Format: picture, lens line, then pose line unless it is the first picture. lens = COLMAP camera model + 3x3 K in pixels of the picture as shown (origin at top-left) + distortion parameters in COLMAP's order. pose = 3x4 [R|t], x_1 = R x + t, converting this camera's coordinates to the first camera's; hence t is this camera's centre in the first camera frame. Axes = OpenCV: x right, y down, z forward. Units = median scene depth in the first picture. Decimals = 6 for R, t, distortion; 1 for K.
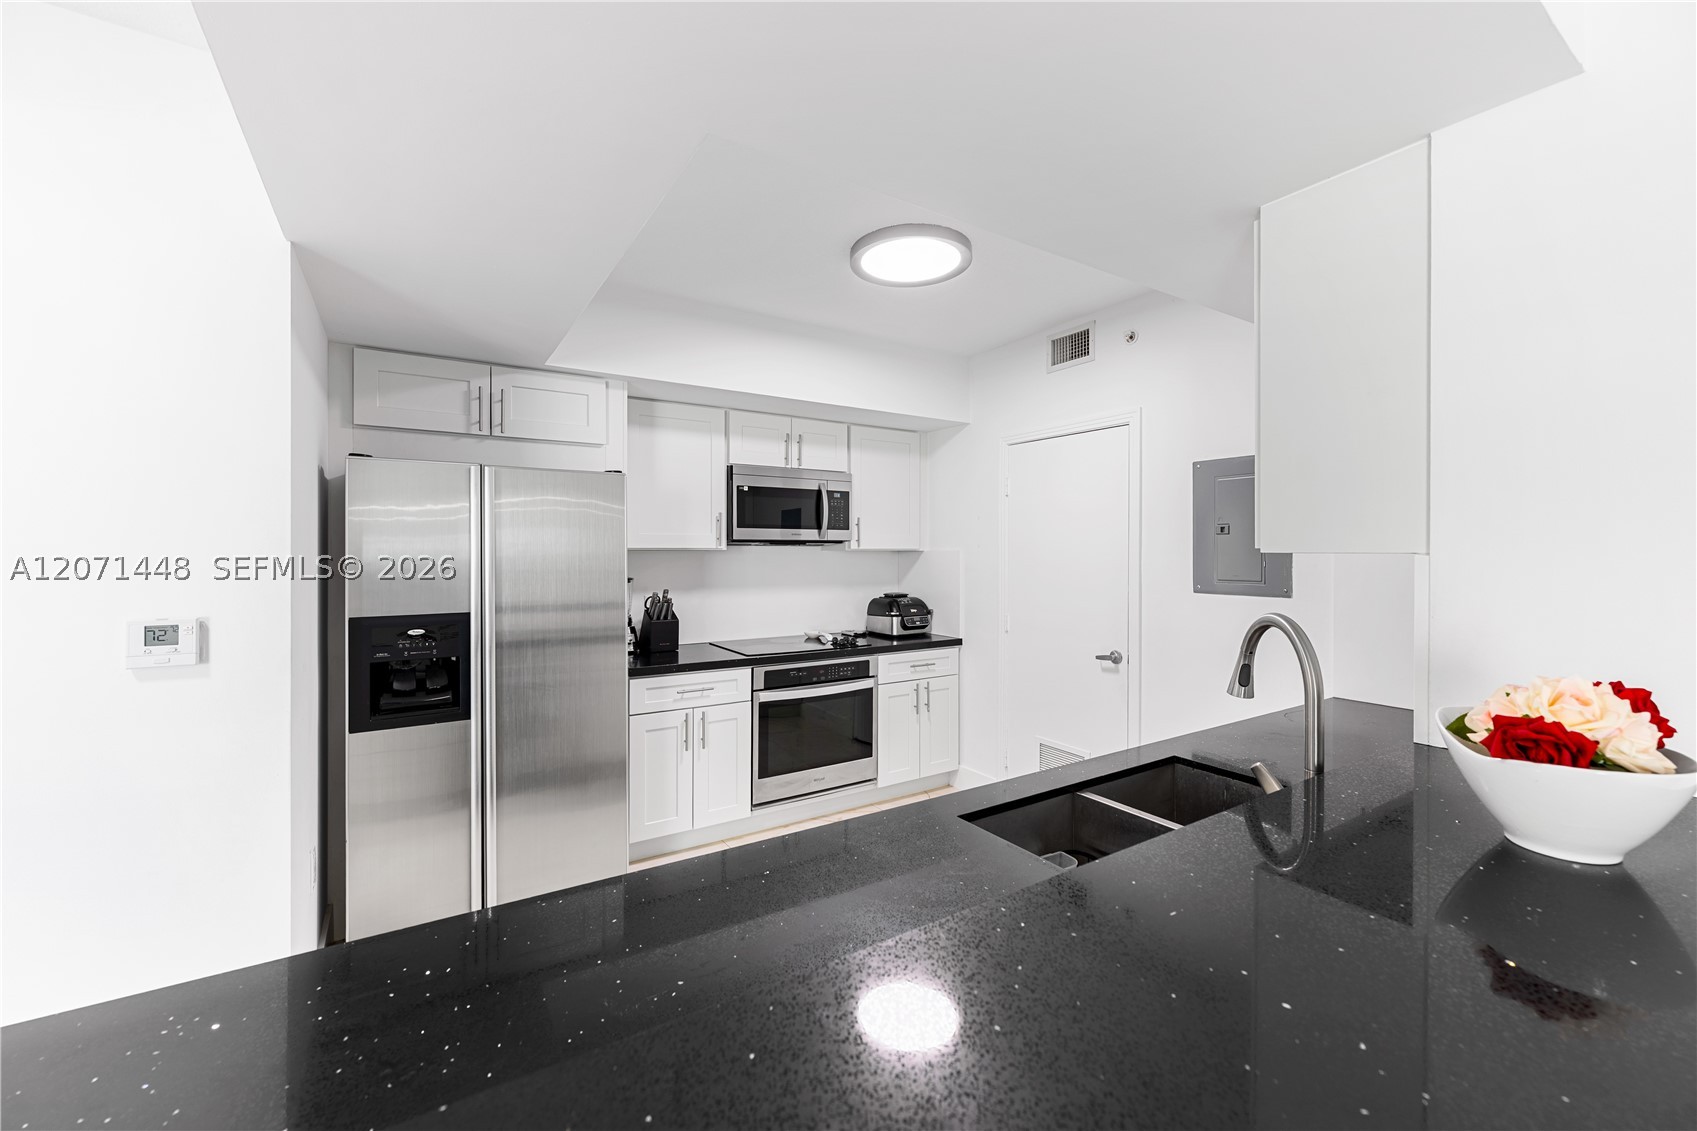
lens RADIAL K [[679.9, 0, 849.7], [0, 679.9, 550.8], [0, 0, 1]] dist [0.001040, 0.000103]
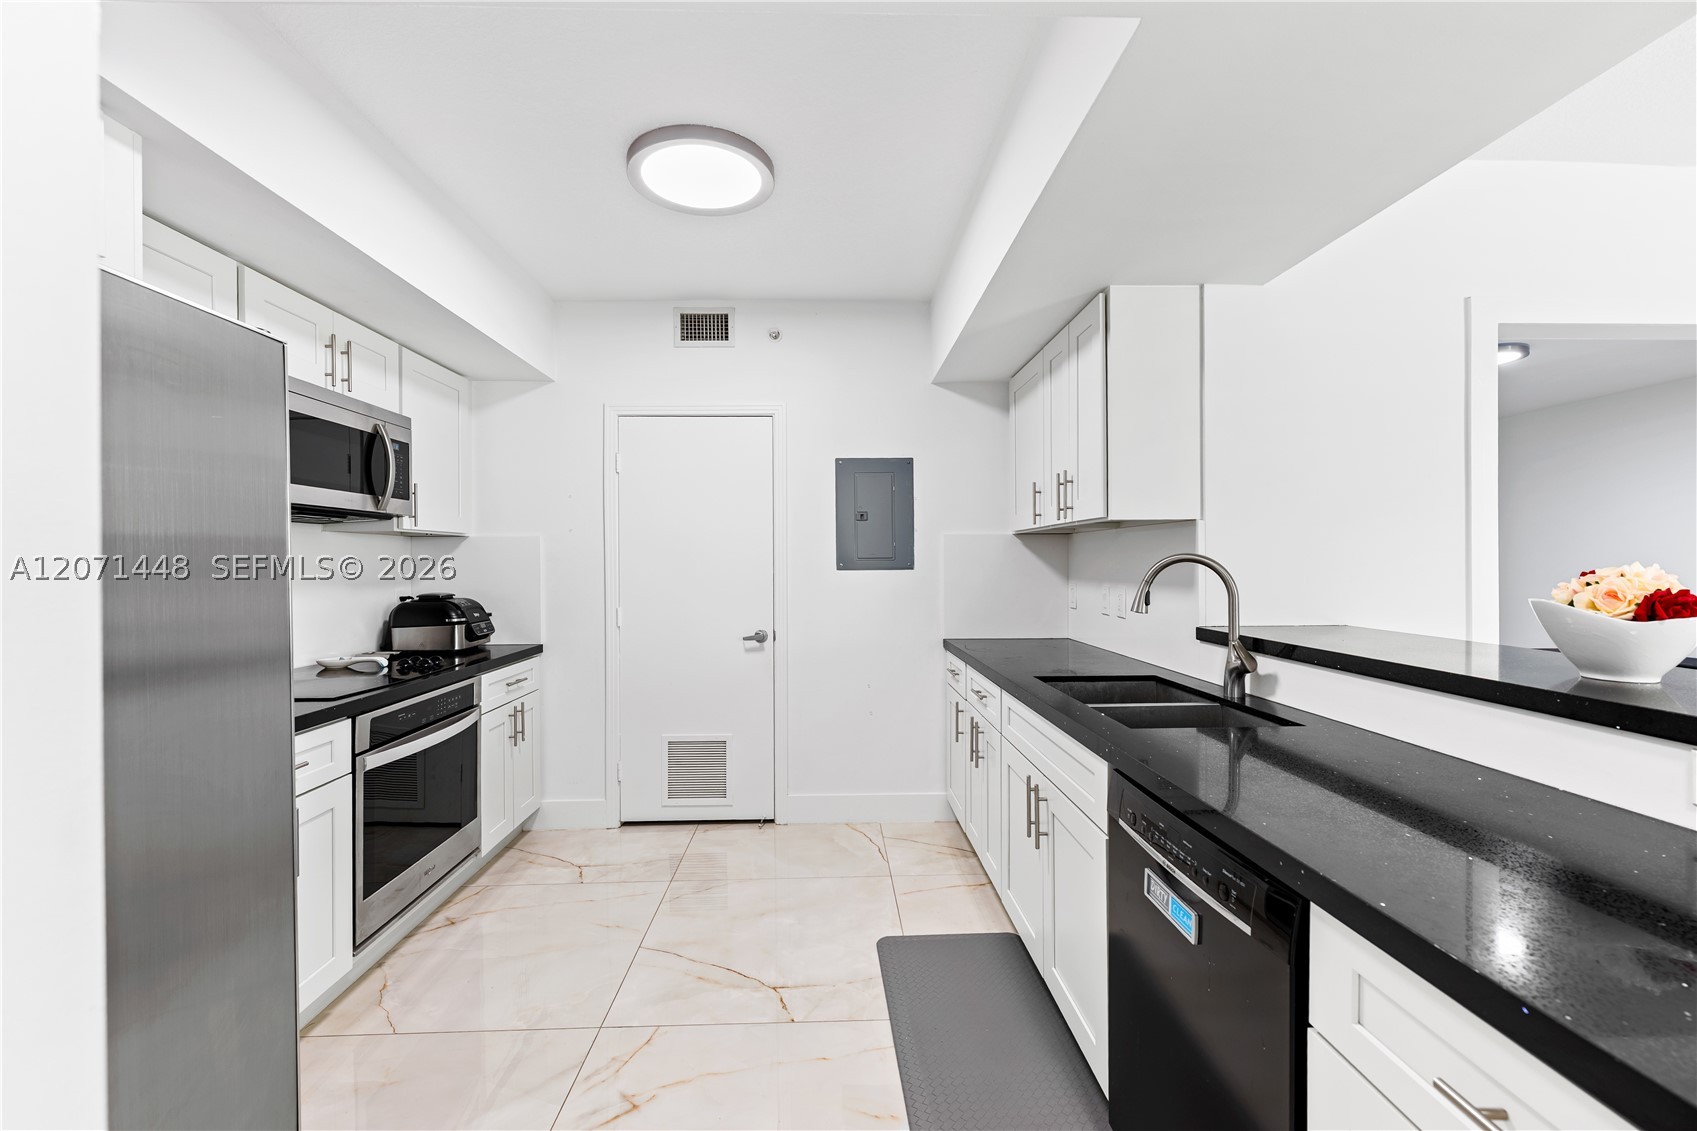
lens RADIAL K [[702.5, 0, 846.5], [0, 702.5, 562.6], [0, 0, 1]] dist [-0.001277, -0.000146]
pose [[0.516864, -0.006823, 0.856040, -0.397918], [0.007277, 0.999967, 0.003577, 0.034136], [-0.856036, 0.004381, 0.516897, 0.279433]]
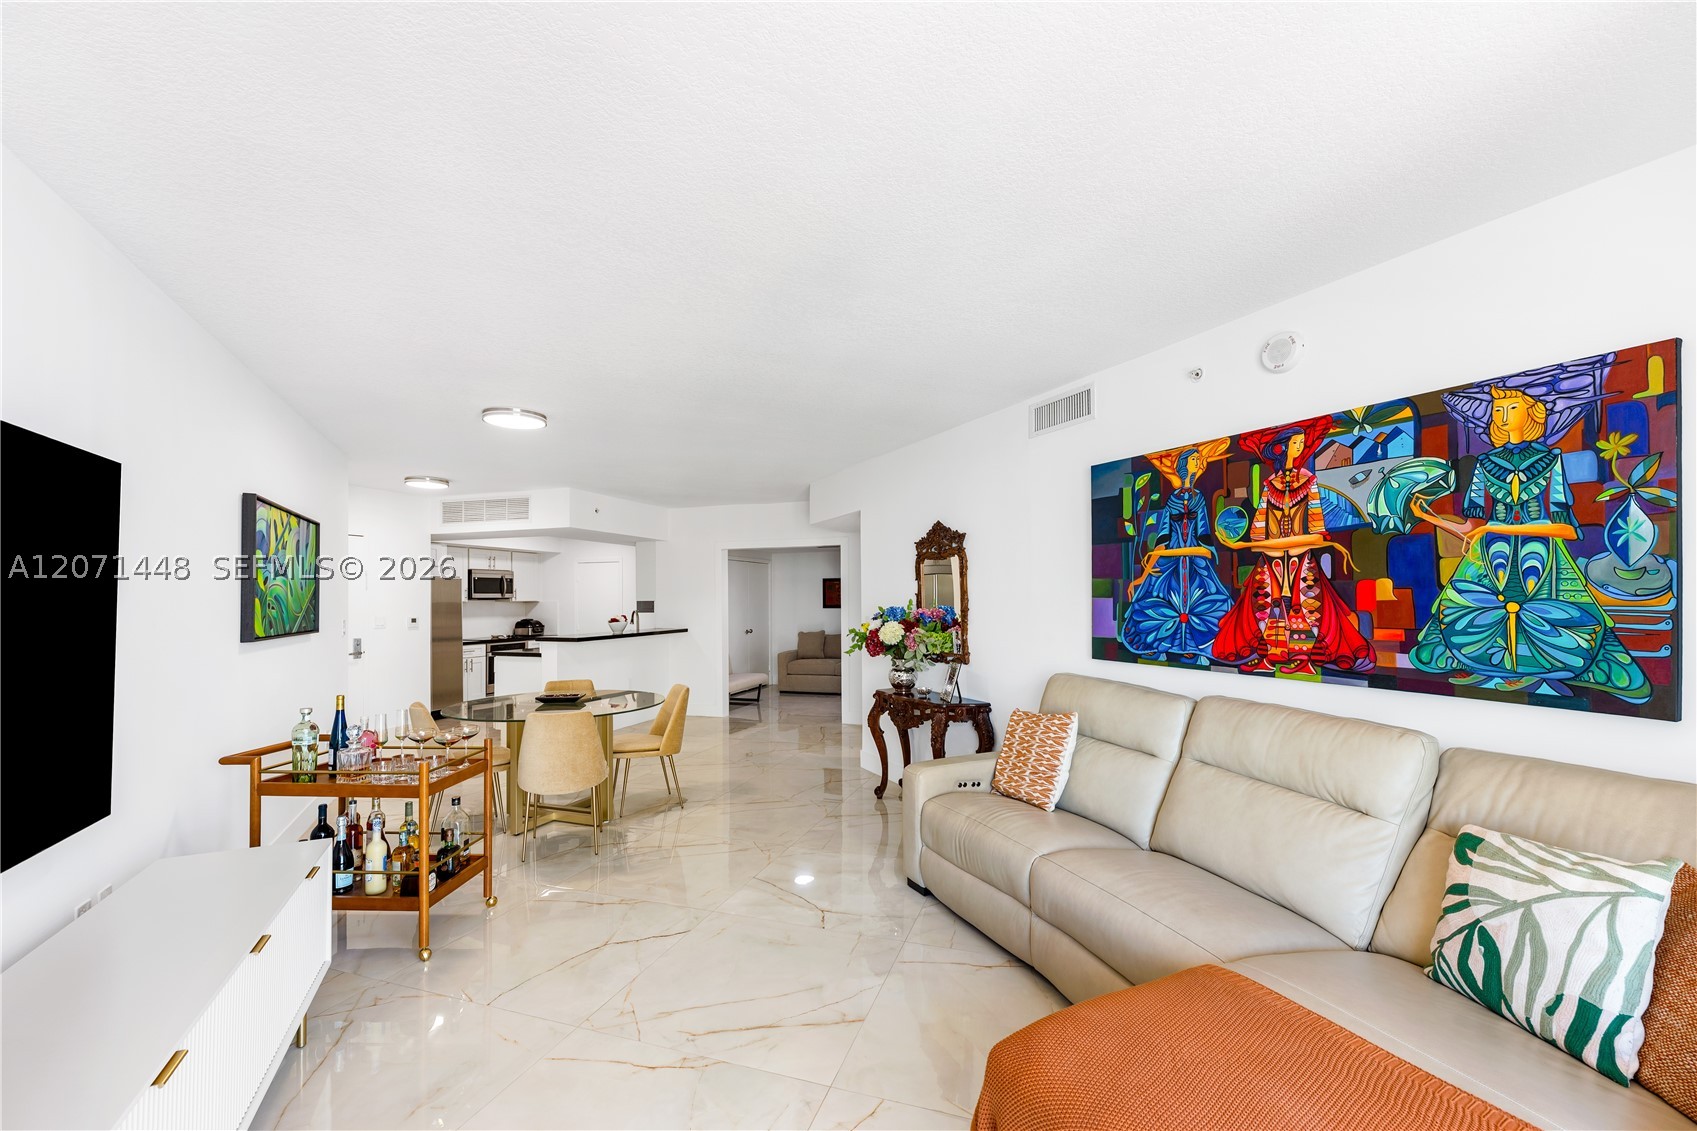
lens RADIAL K [[693.6, 0, 847.0], [0, 693.6, 592.4], [0, 0, 1]] dist [-0.000458, 0.000009]
pose [[0.783205, -0.001325, 0.621762, -0.671387], [0.008470, 0.999928, -0.008537, -0.002392], [-0.621706, 0.011952, 0.783160, -1.913464]]
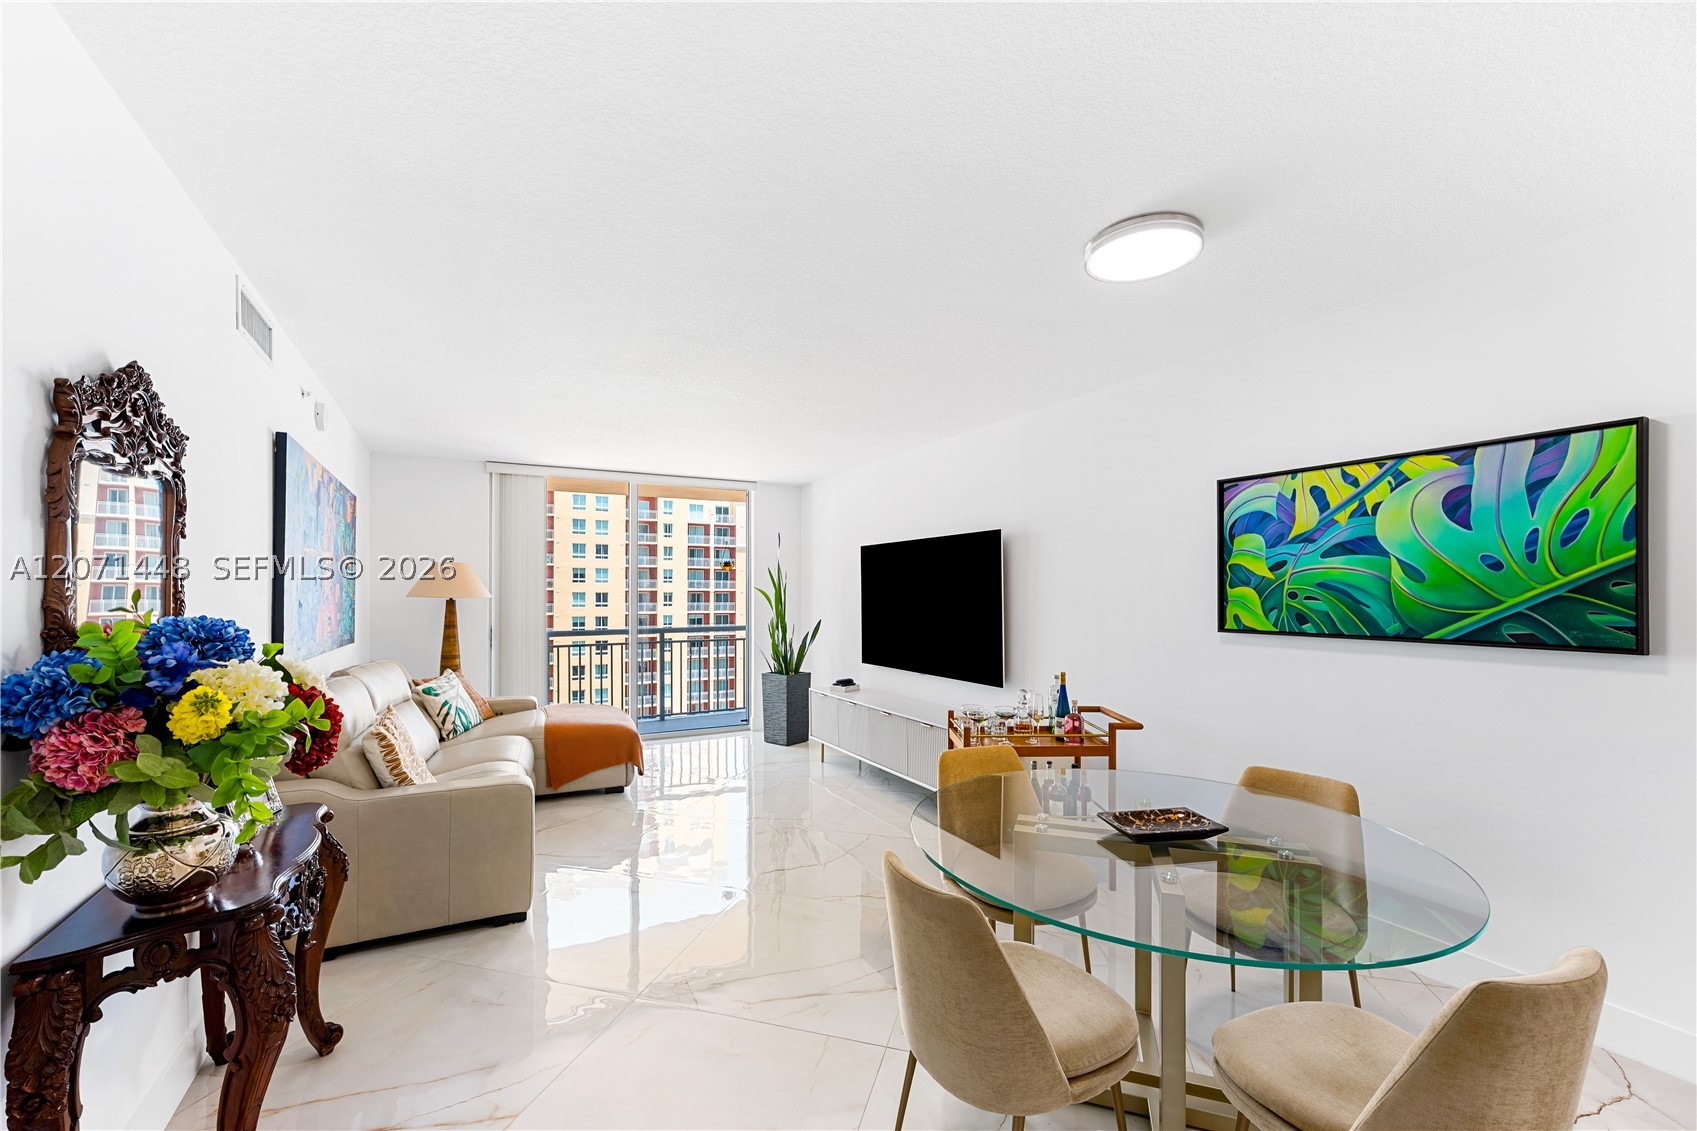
lens RADIAL K [[678.8, 0, 845.3], [0, 678.8, 589.7], [0, 0, 1]] dist [0.001187, 0.000149]
pose [[-0.756174, -0.006039, -0.654343, 0.195652], [-0.000927, 0.999966, -0.008159, 0.001330], [0.654370, -0.005563, -0.756154, -0.408035]]
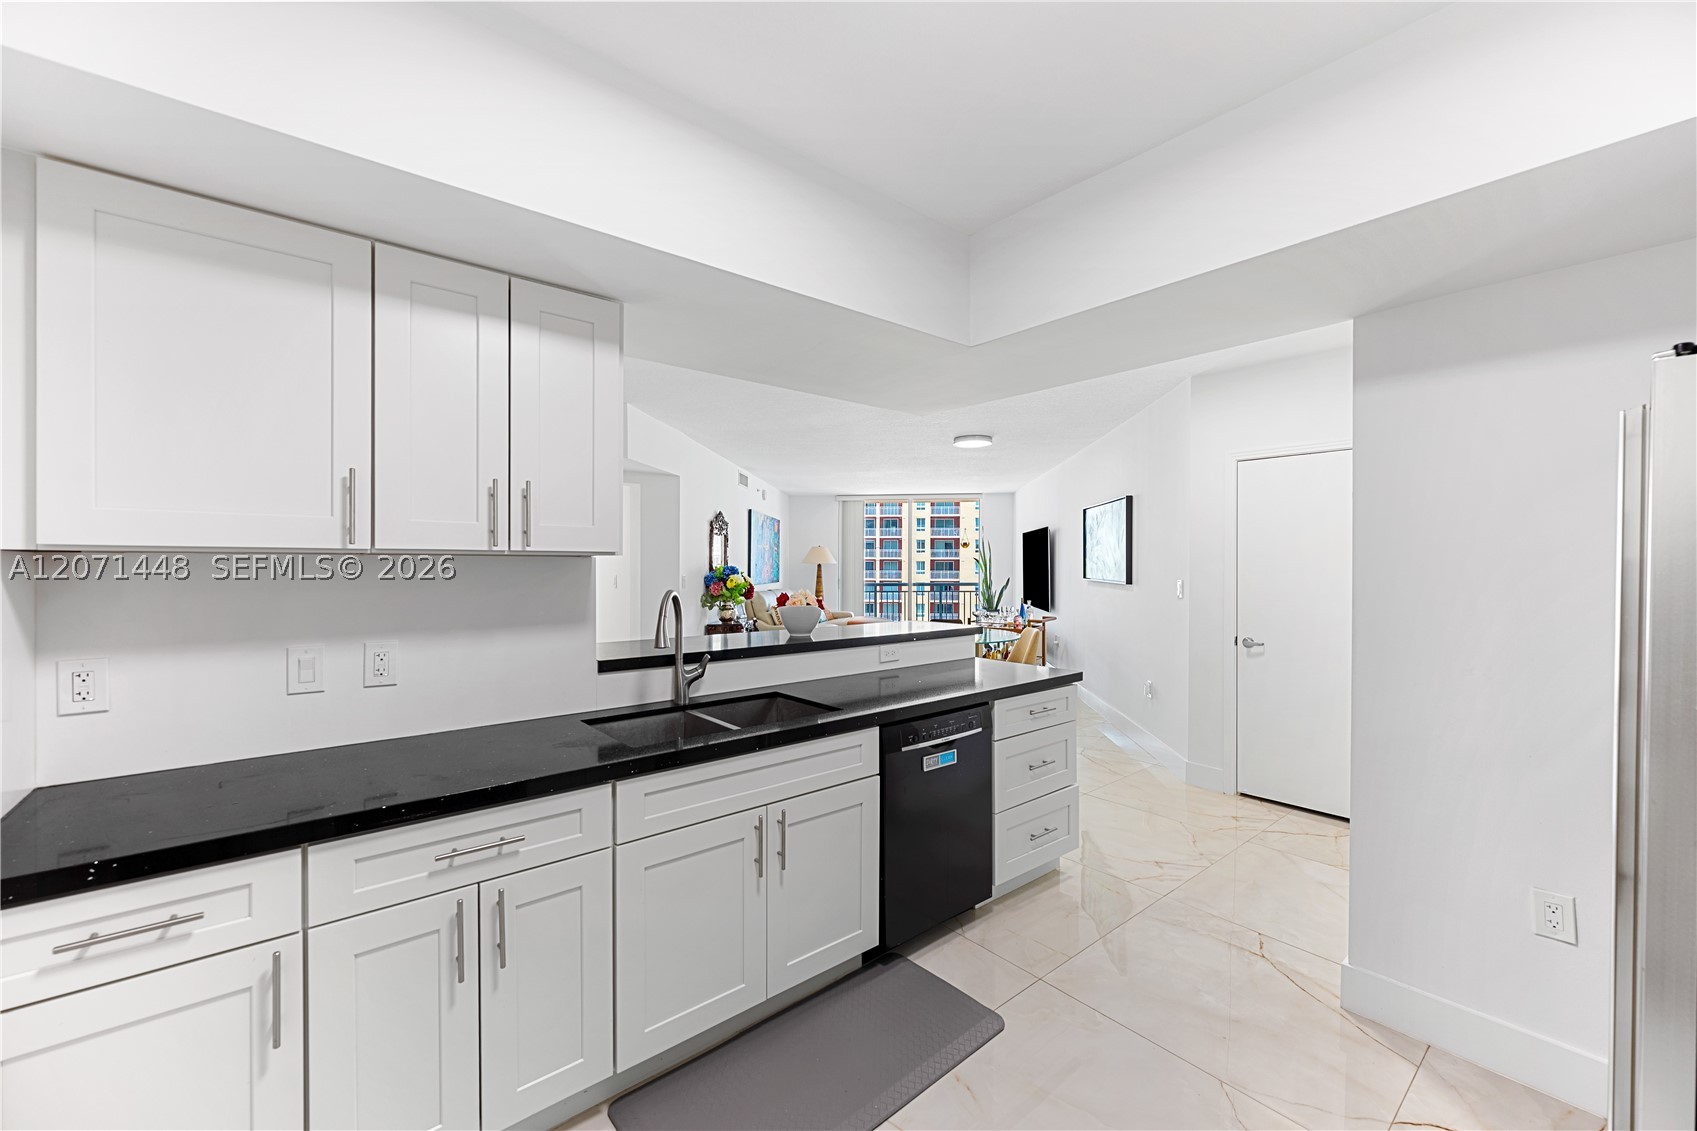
lens RADIAL K [[670.8, 0, 846.3], [0, 670.8, 567.4], [0, 0, 1]] dist [0.000825, 0.000053]
pose [[-0.992685, -0.002924, -0.120694, 0.126324], [-0.003743, 0.999972, 0.006555, 0.005562], [0.120671, 0.006959, -0.992668, 0.950025]]
